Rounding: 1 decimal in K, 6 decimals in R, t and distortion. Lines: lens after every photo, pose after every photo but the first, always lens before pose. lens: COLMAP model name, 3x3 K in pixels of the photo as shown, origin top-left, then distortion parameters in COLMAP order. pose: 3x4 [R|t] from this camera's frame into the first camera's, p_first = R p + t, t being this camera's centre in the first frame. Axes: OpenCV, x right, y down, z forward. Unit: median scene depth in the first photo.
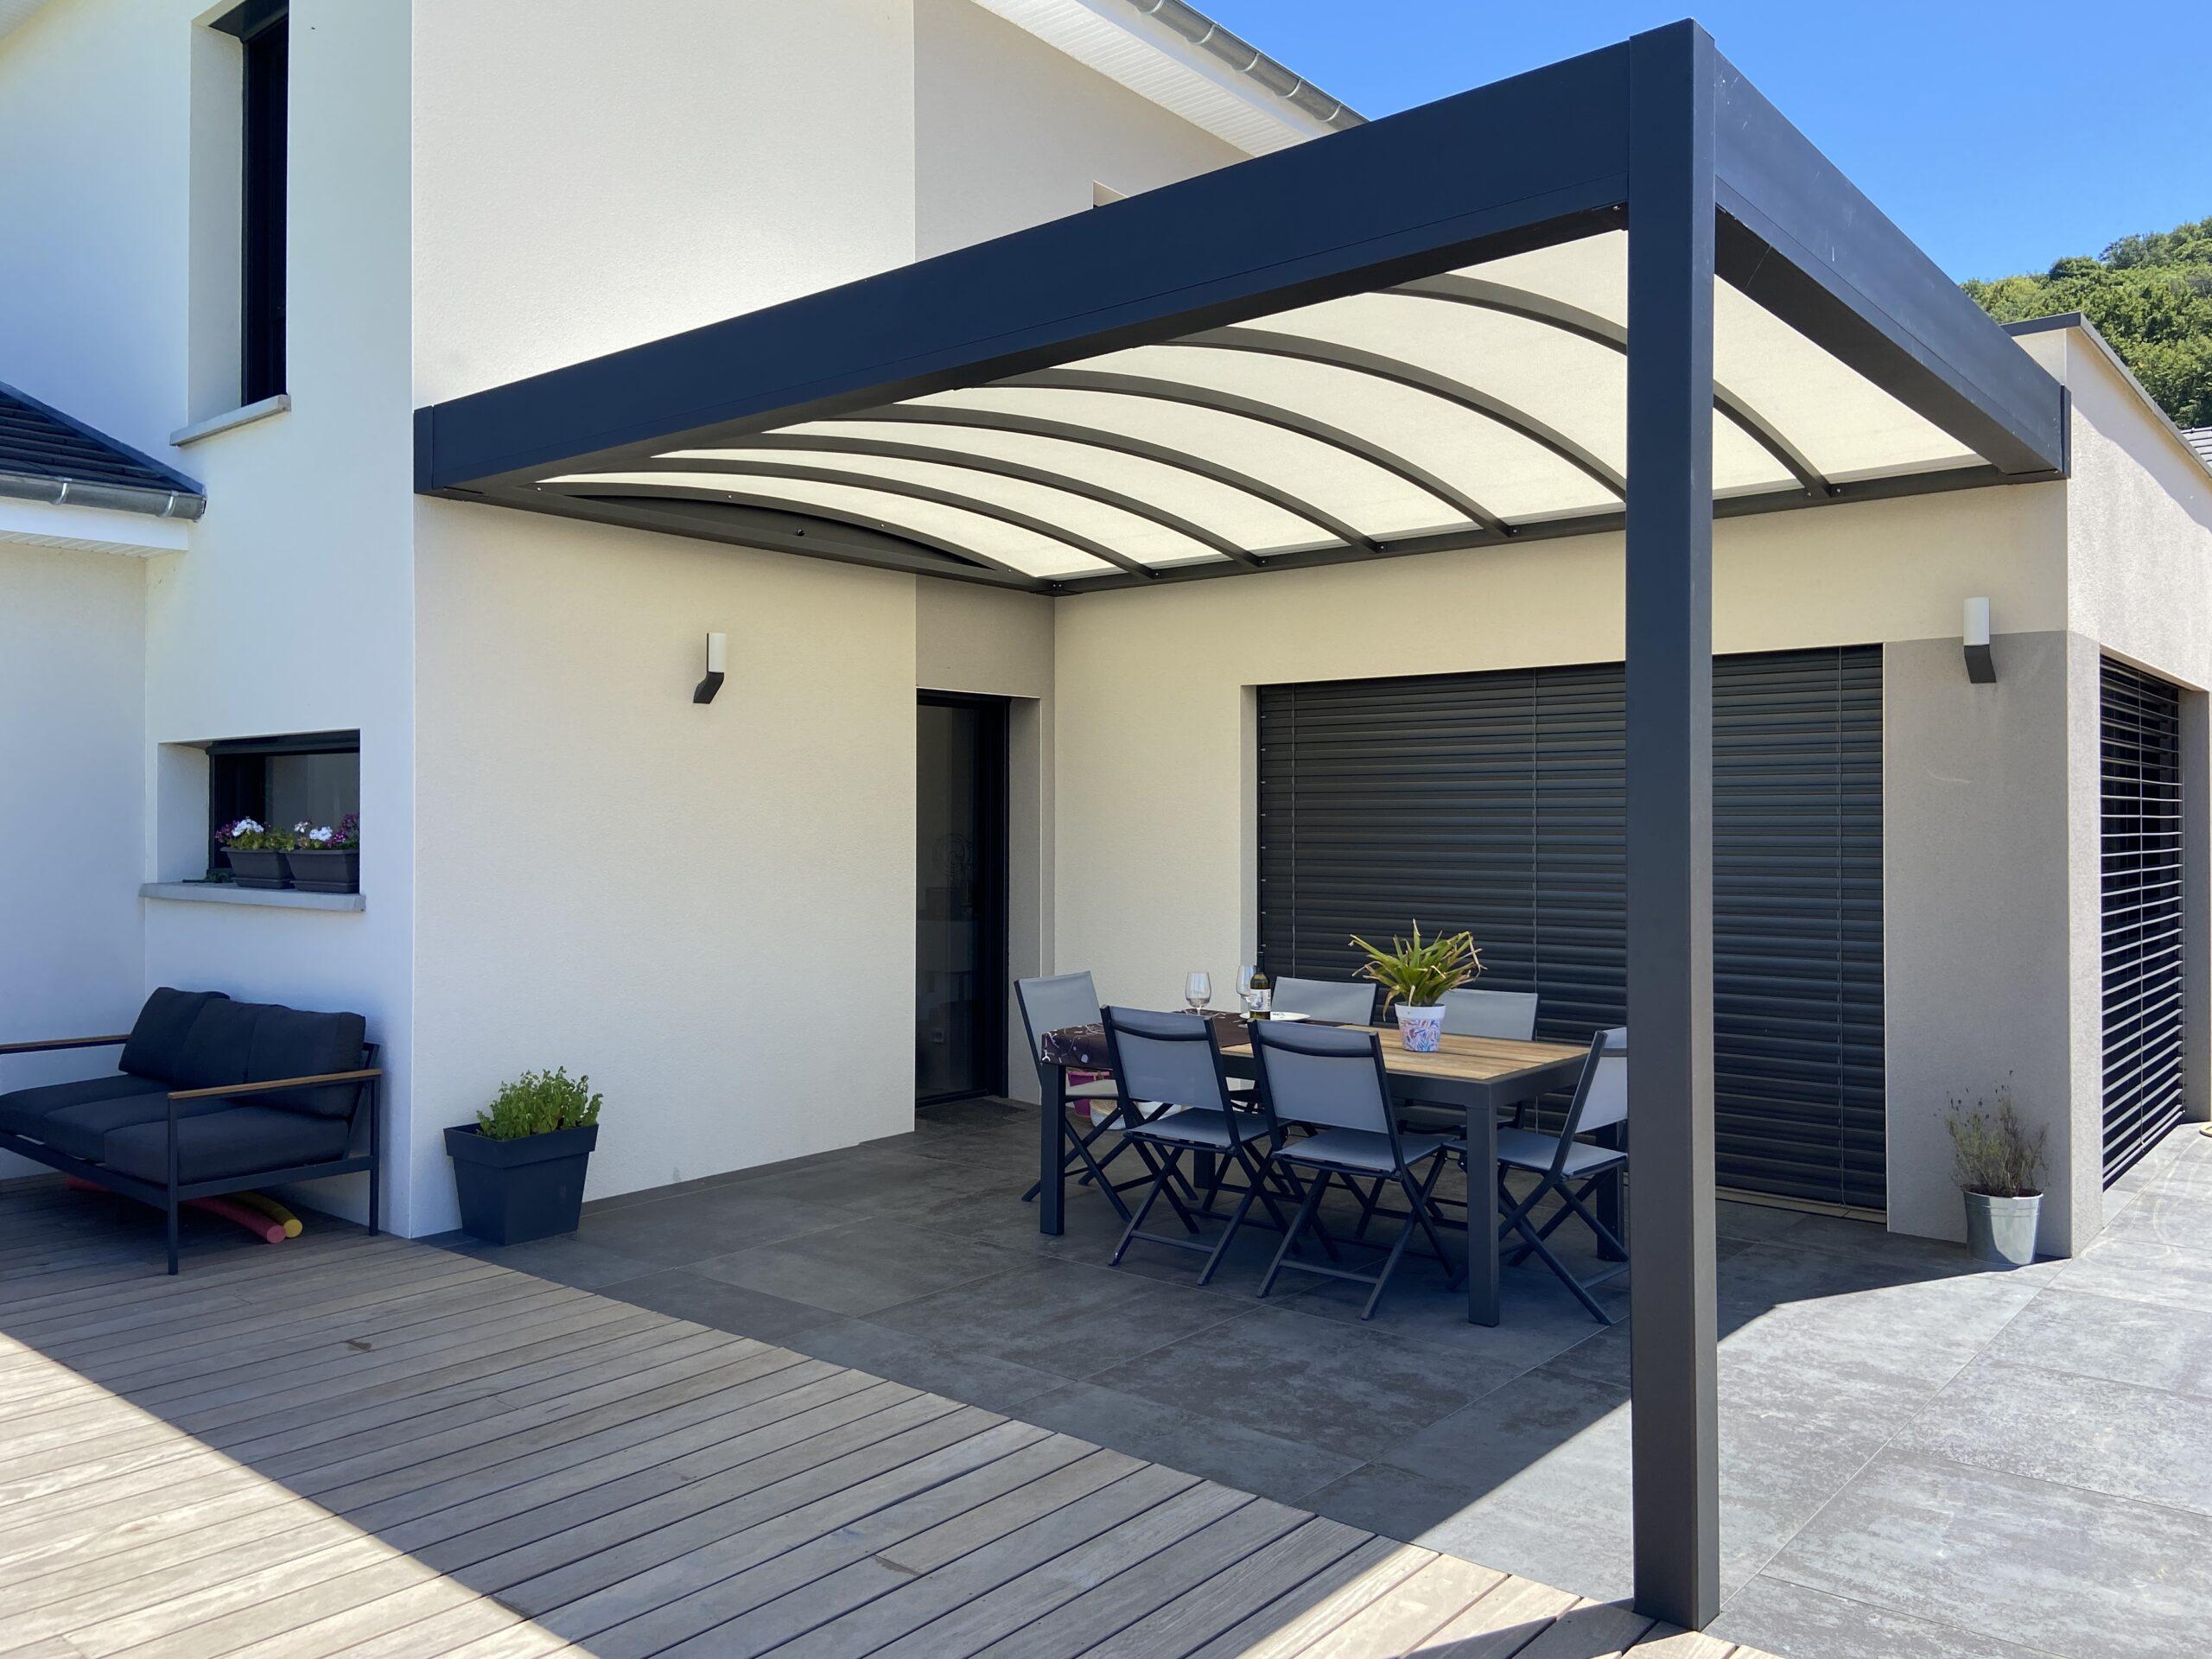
lens RADIAL K [[1675.7, 0, 1109.2], [0, 1675.7, 815.9], [0, 0, 1]] dist [0.111685, -0.145093]
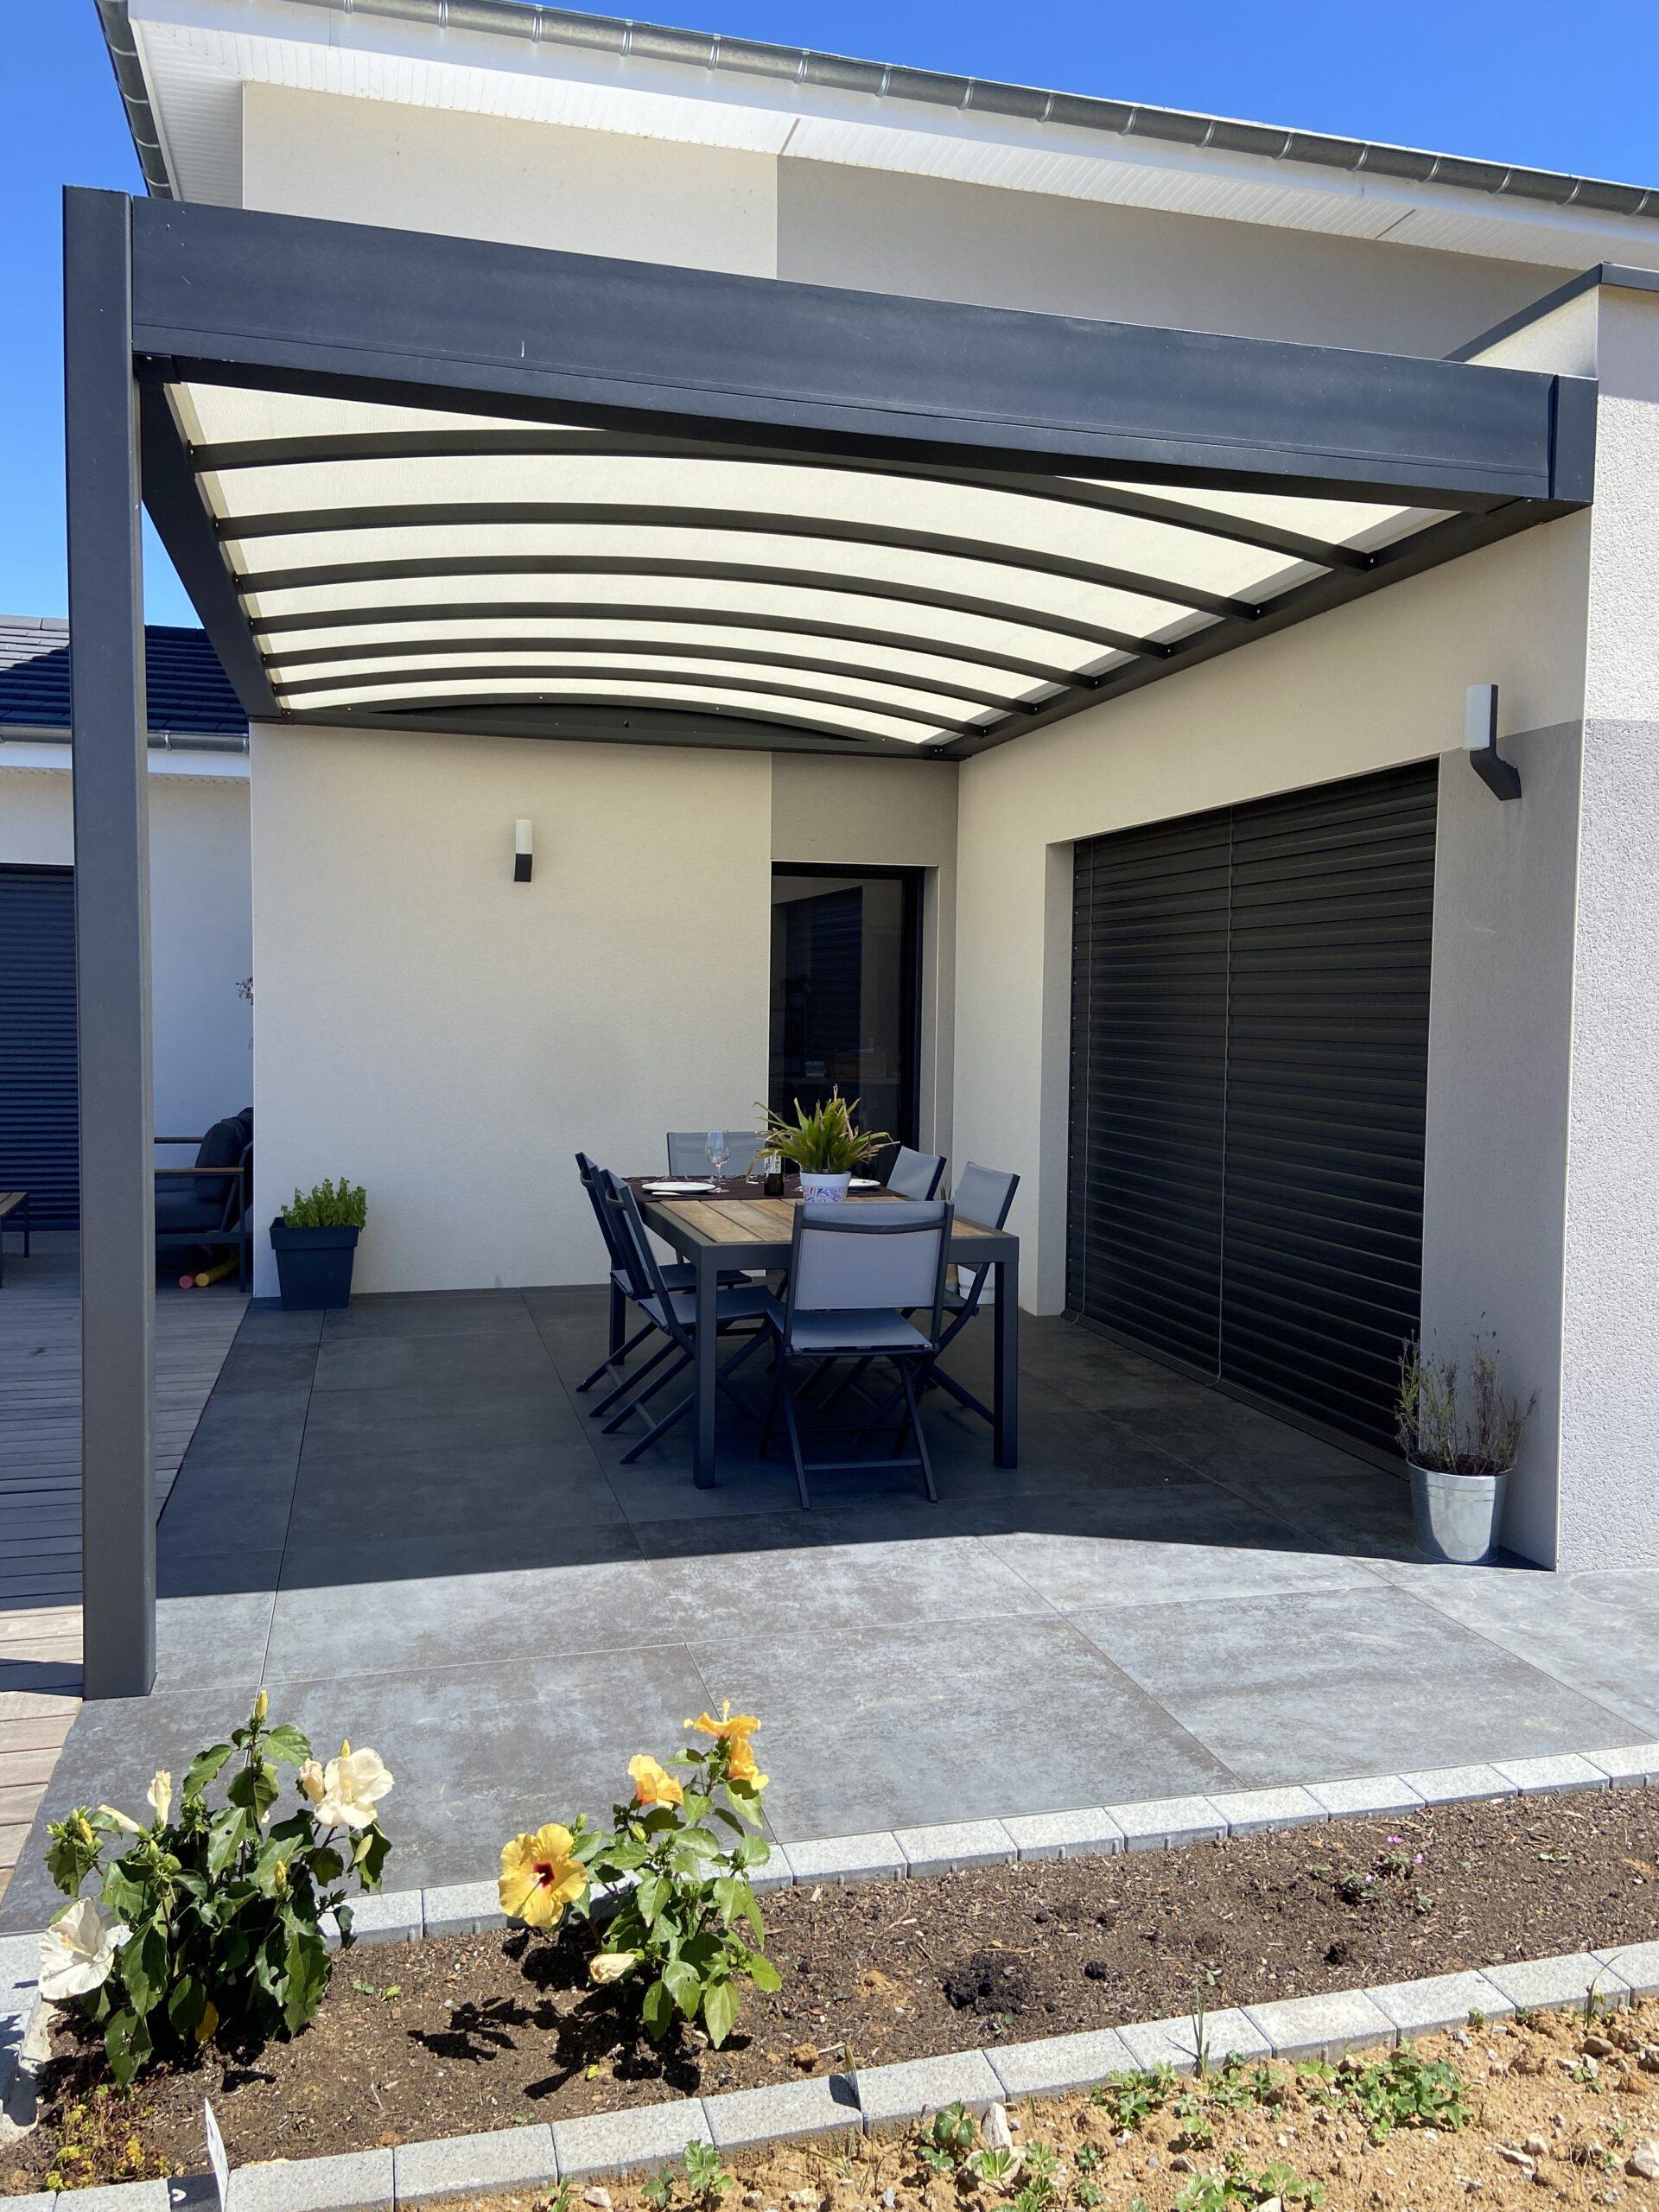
lens RADIAL K [[1675.7, 0, 822.6], [0, 1675.7, 1088.3], [0, 0, 1]] dist [0.111685, -0.145093]
pose [[0.807634, 0.040509, -0.588292, 0.752410], [-0.008920, 0.998363, 0.056501, 0.009637], [0.589617, -0.040385, 0.806673, 0.225176]]
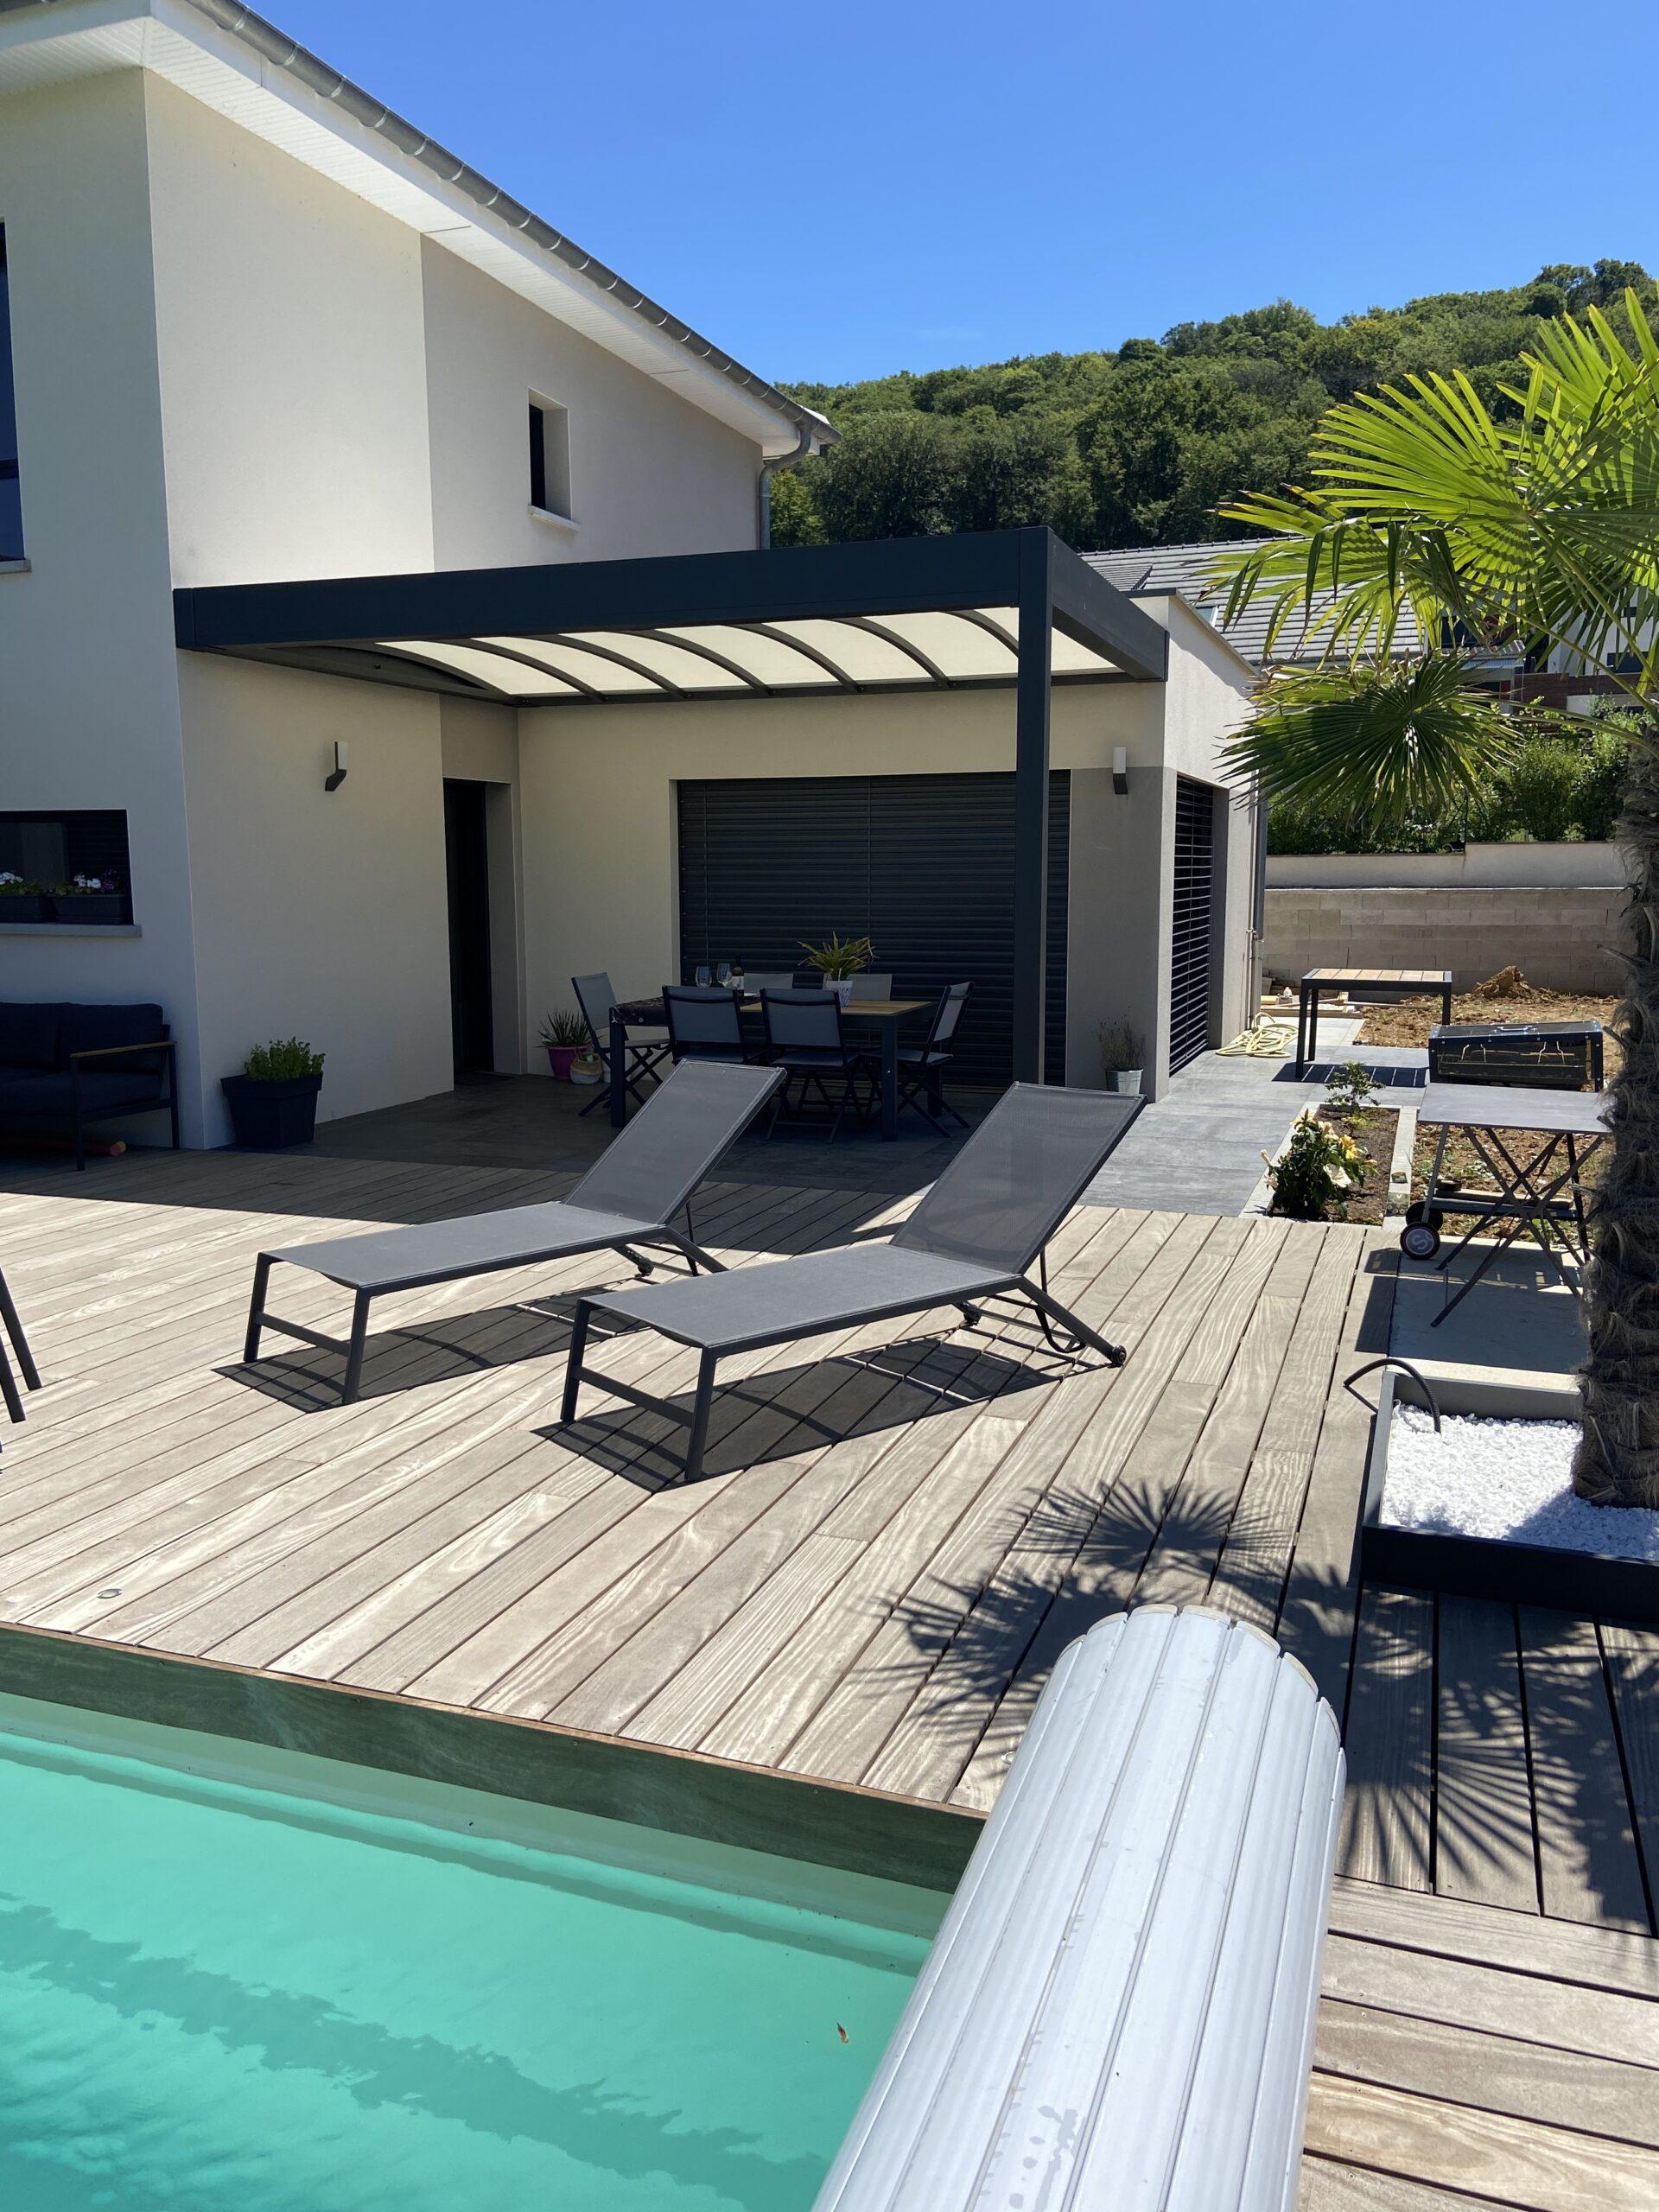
lens RADIAL K [[1675.7, 0, 817.0], [0, 1675.7, 1105.0], [0, 0, 1]] dist [0.111685, -0.145093]
pose [[0.944225, -0.050061, 0.325474, -0.414330], [0.003148, 0.989704, 0.143092, -0.009076], [-0.329286, -0.134086, 0.934661, -0.644914]]
